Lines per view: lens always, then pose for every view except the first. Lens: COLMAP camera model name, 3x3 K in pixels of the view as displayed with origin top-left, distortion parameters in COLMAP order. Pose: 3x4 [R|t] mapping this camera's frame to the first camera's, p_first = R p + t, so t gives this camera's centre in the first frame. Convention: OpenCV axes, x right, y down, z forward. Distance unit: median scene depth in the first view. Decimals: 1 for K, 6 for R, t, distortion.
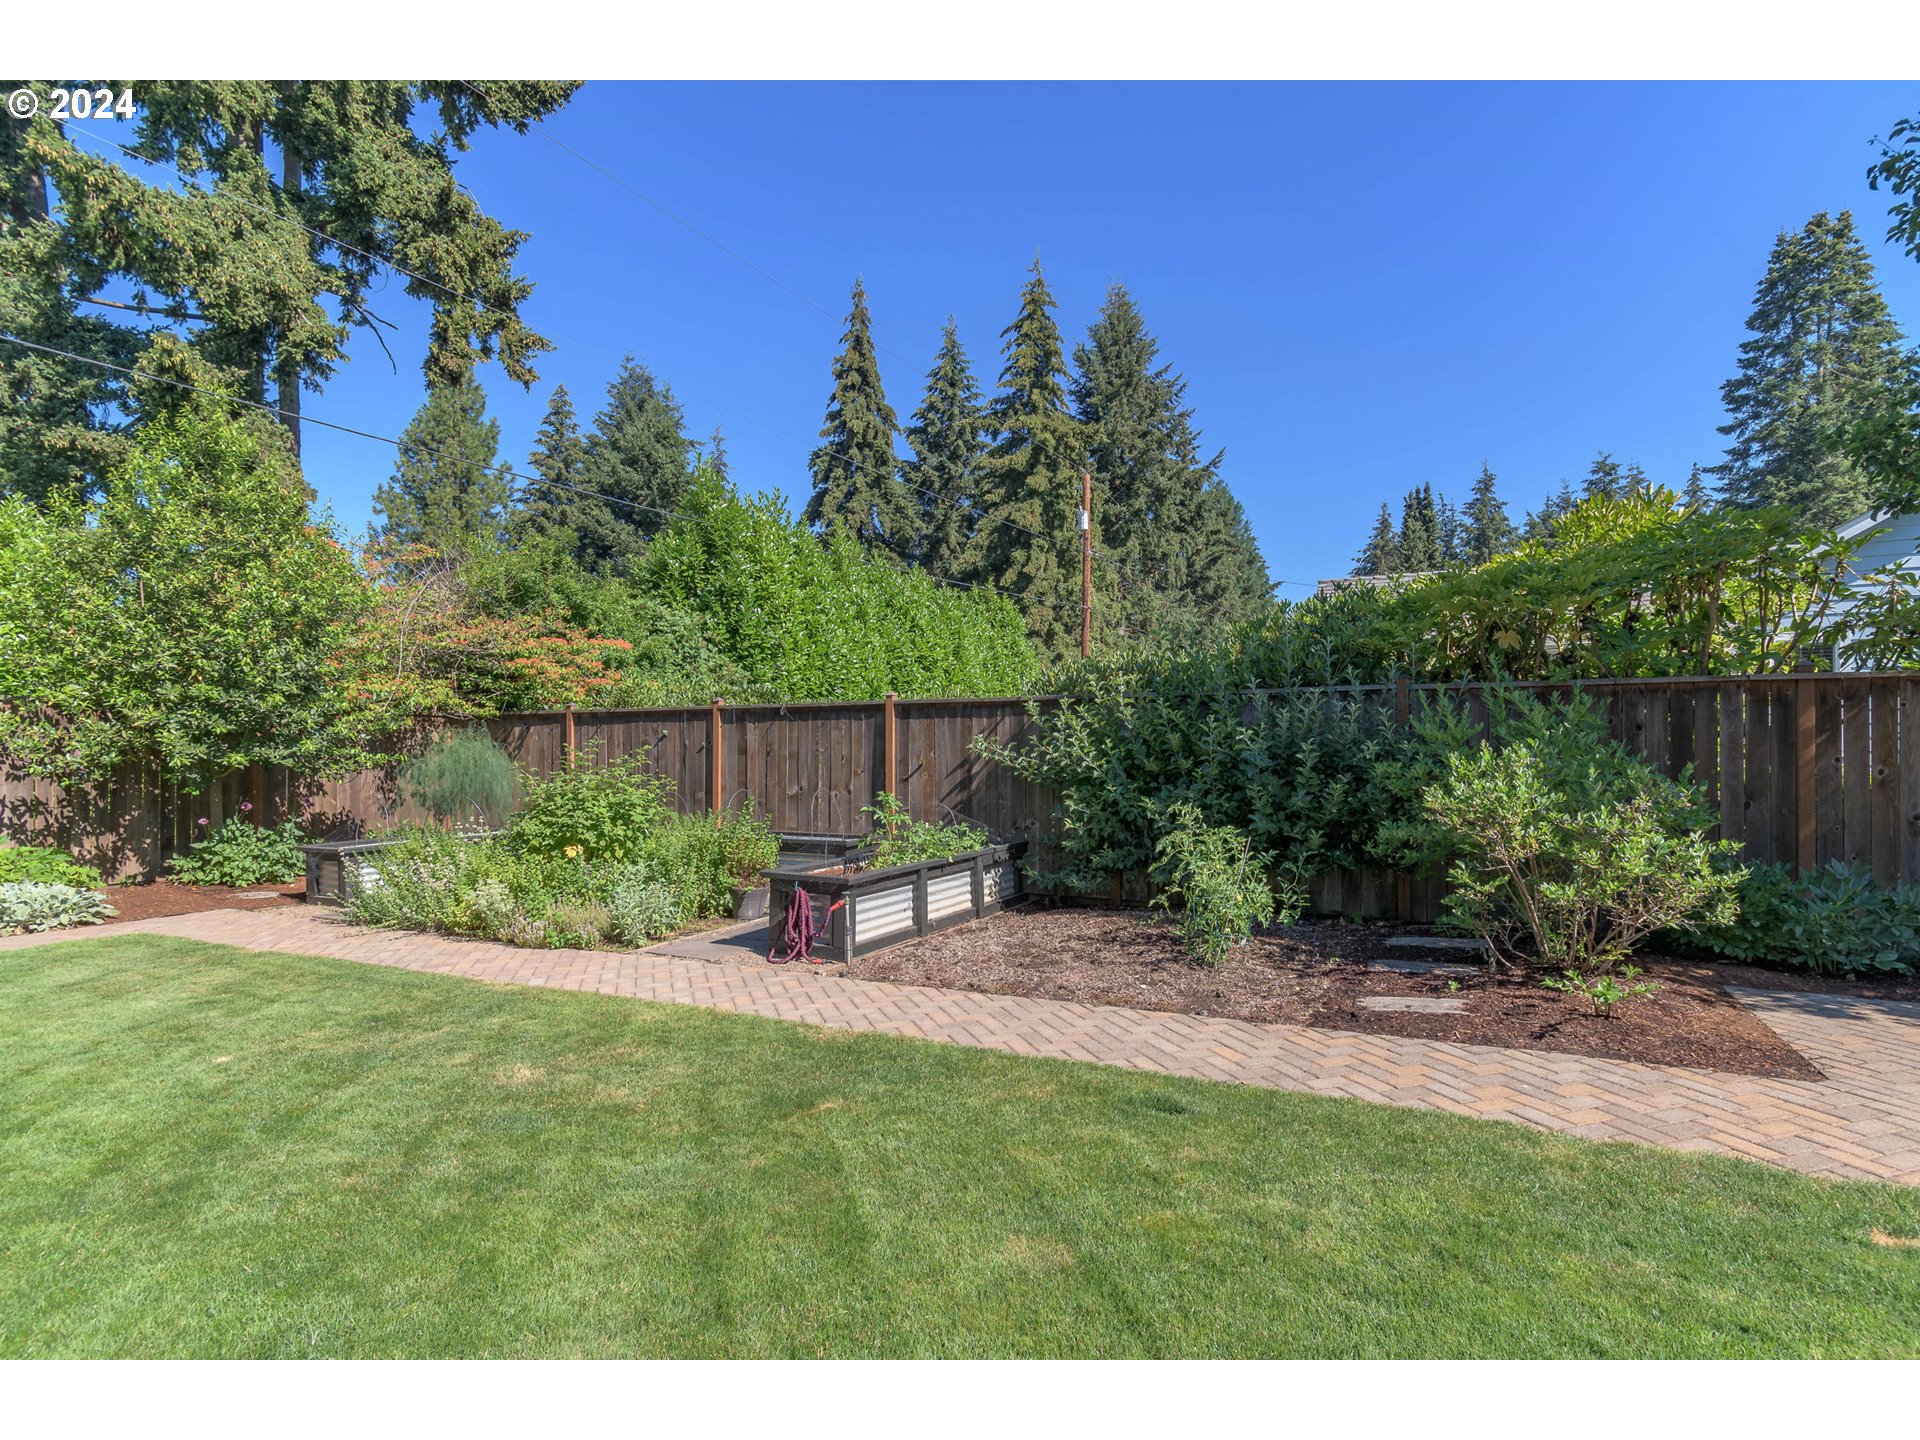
lens RADIAL K [[926.6, 0, 955.1], [0, 926.6, 759.7], [0, 0, 1]] dist [-0.008133, -0.000075]
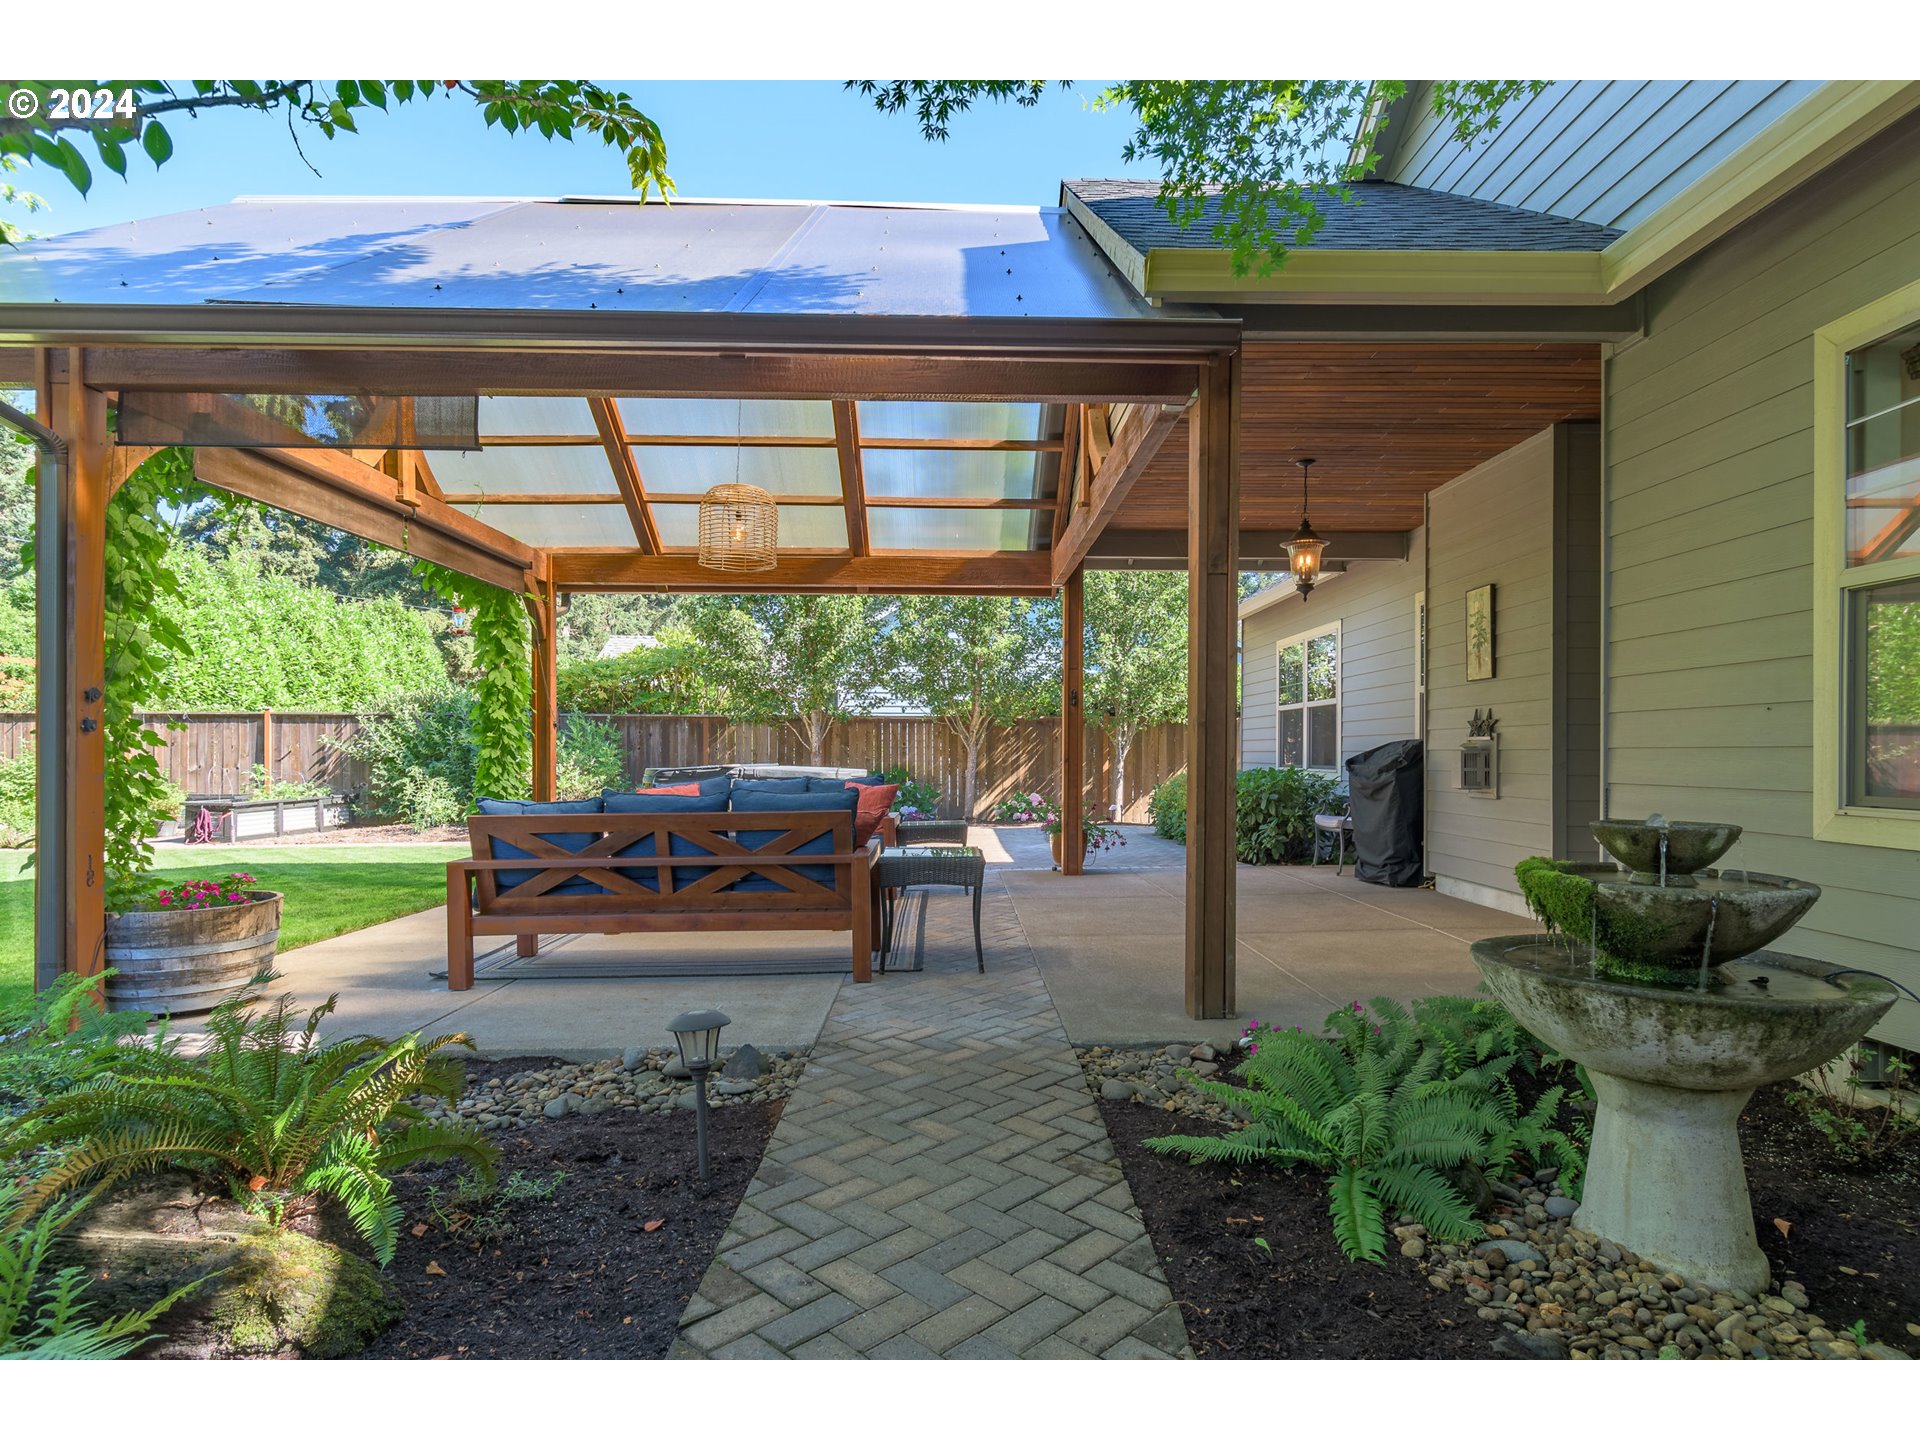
lens RADIAL K [[1024.0, 0, 984.1], [0, 1024.0, 756.8], [0, 0, 1]] dist [-0.003588, -0.001032]
pose [[0.874815, 0.001629, 0.484454, 0.080498], [-0.001436, 0.999999, -0.000770, 0.007309], [-0.484455, -0.000022, 0.874816, -0.591292]]
